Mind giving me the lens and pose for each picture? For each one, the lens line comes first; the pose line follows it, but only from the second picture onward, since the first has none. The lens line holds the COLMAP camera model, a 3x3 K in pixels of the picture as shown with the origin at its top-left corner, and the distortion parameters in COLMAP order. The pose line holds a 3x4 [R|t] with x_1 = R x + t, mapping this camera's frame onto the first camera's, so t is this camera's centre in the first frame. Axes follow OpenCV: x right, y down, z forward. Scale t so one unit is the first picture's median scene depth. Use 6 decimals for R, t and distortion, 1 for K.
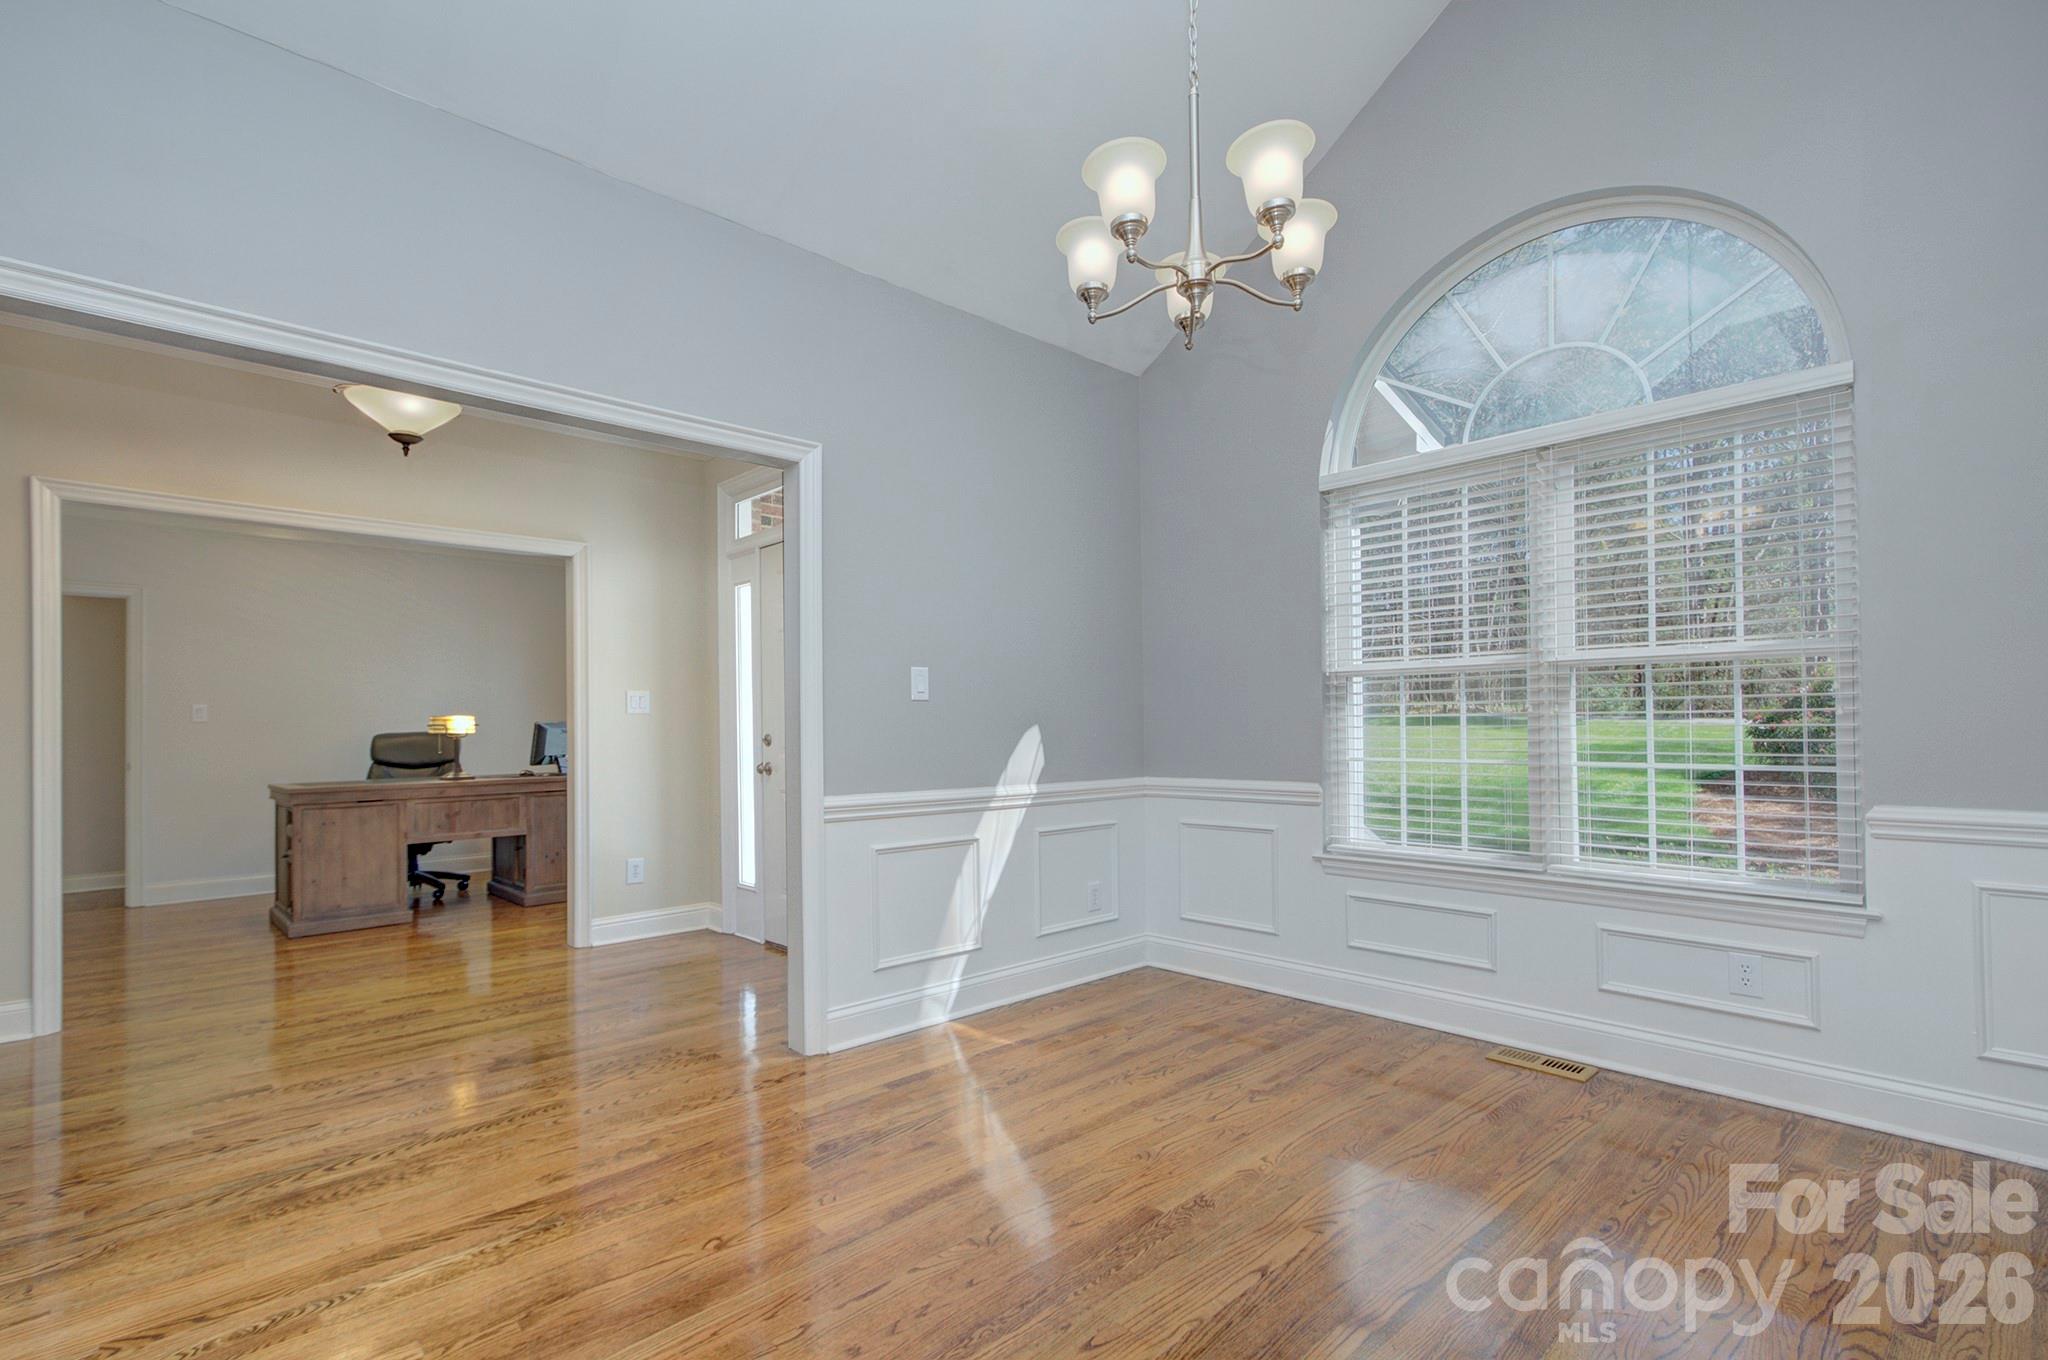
lens RADIAL K [[944.6, 0, 1026.7], [0, 944.6, 712.7], [0, 0, 1]] dist [0.002243, -0.000533]
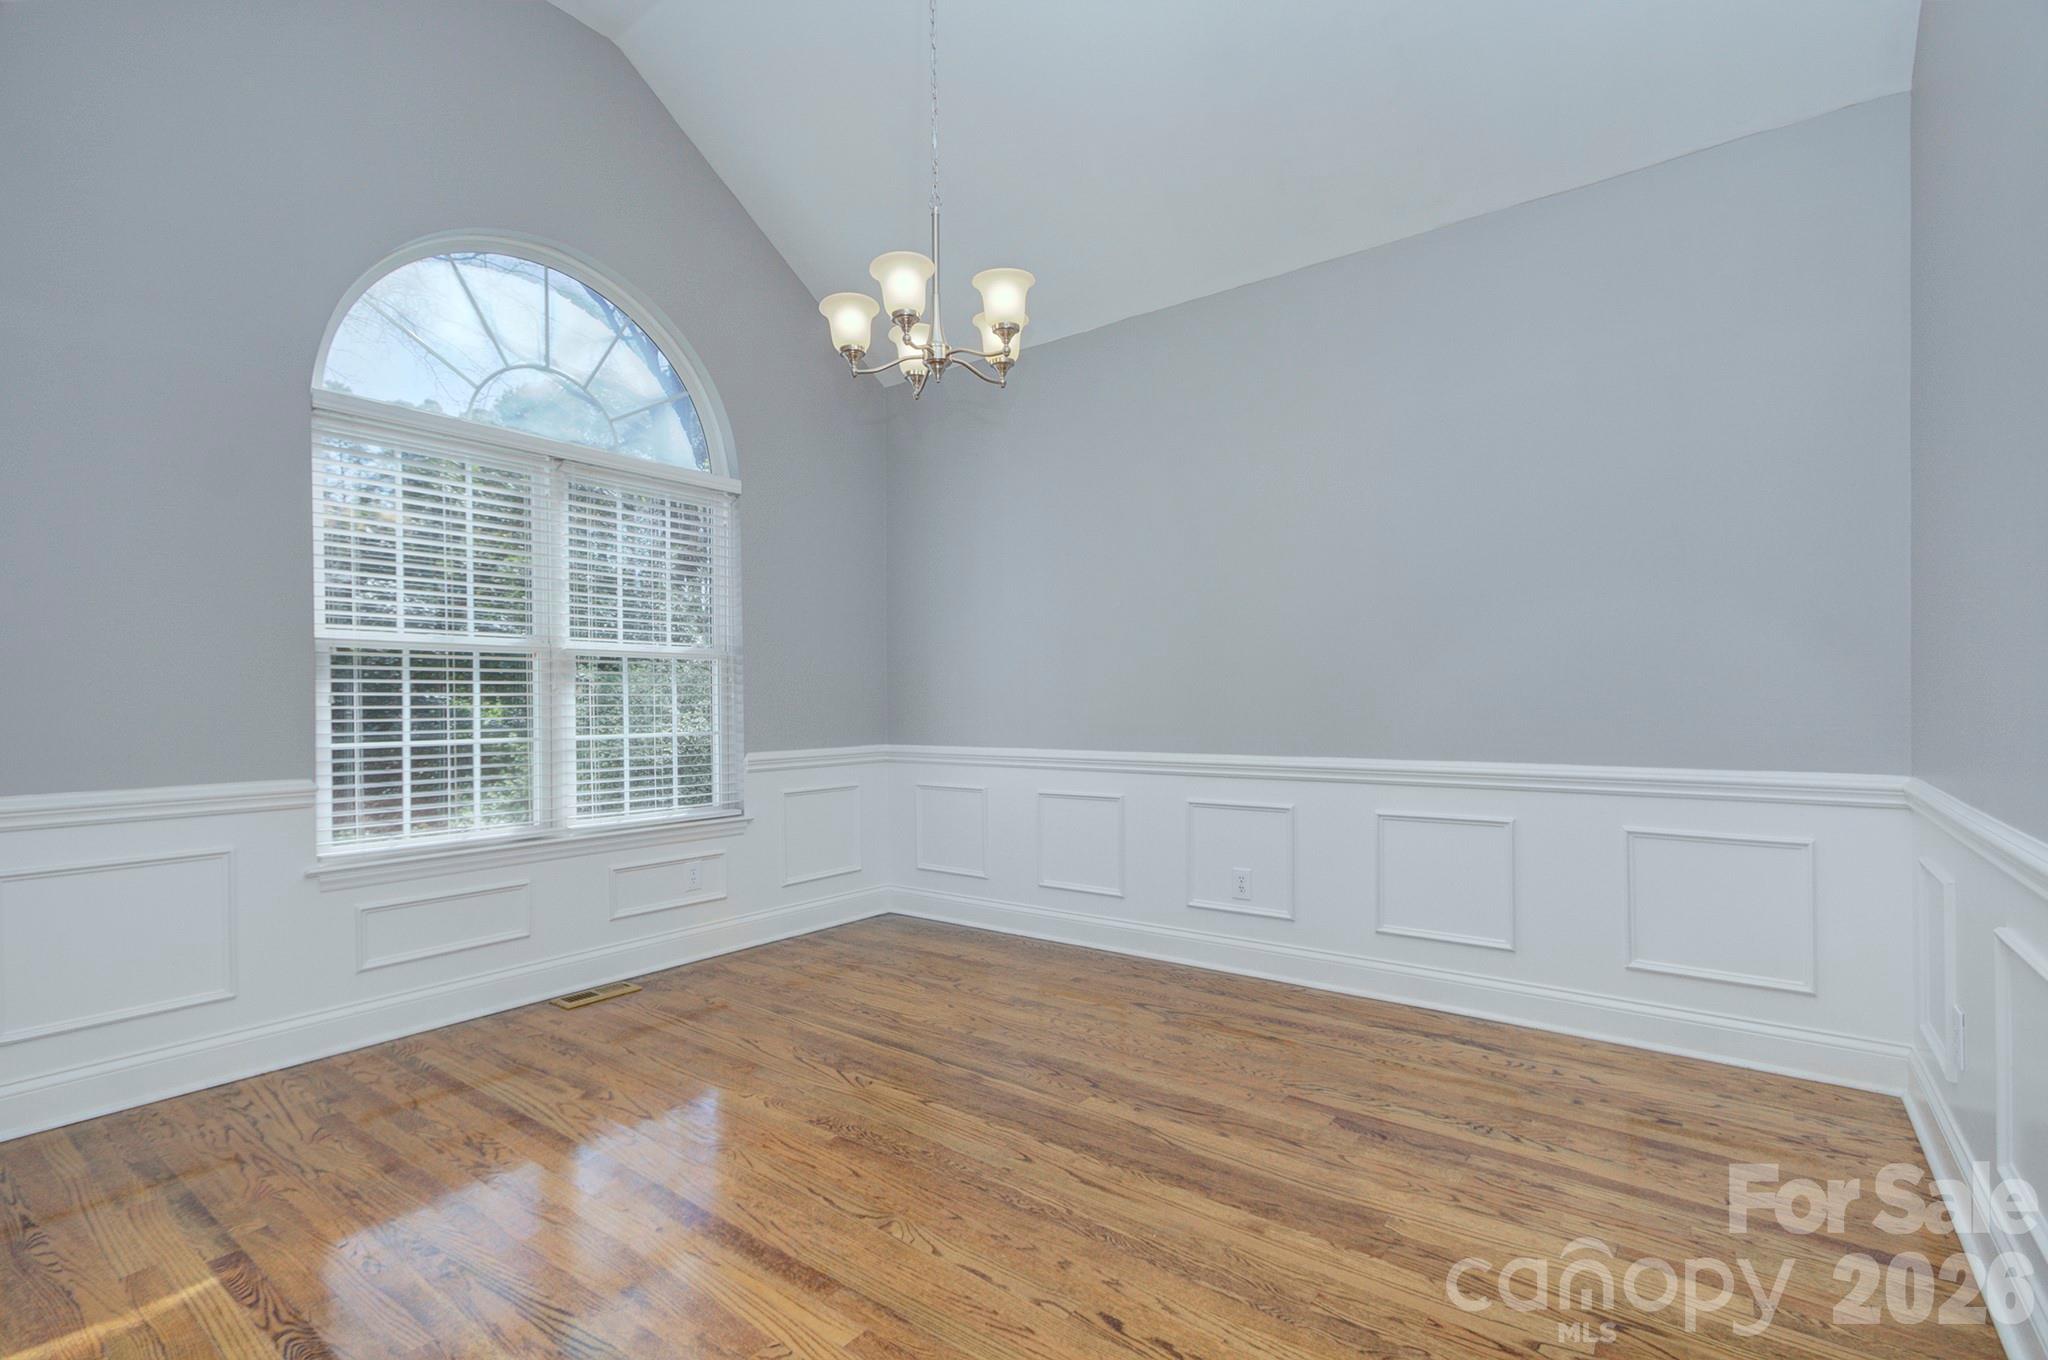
lens RADIAL K [[960.8, 0, 1020.2], [0, 960.8, 696.2], [0, 0, 1]] dist [0.001060, 0.003268]
pose [[-0.170531, 0.009280, 0.985309, -0.674136], [-0.006251, 0.999925, -0.010499, 0.011024], [-0.985333, -0.007950, -0.170460, 0.649671]]
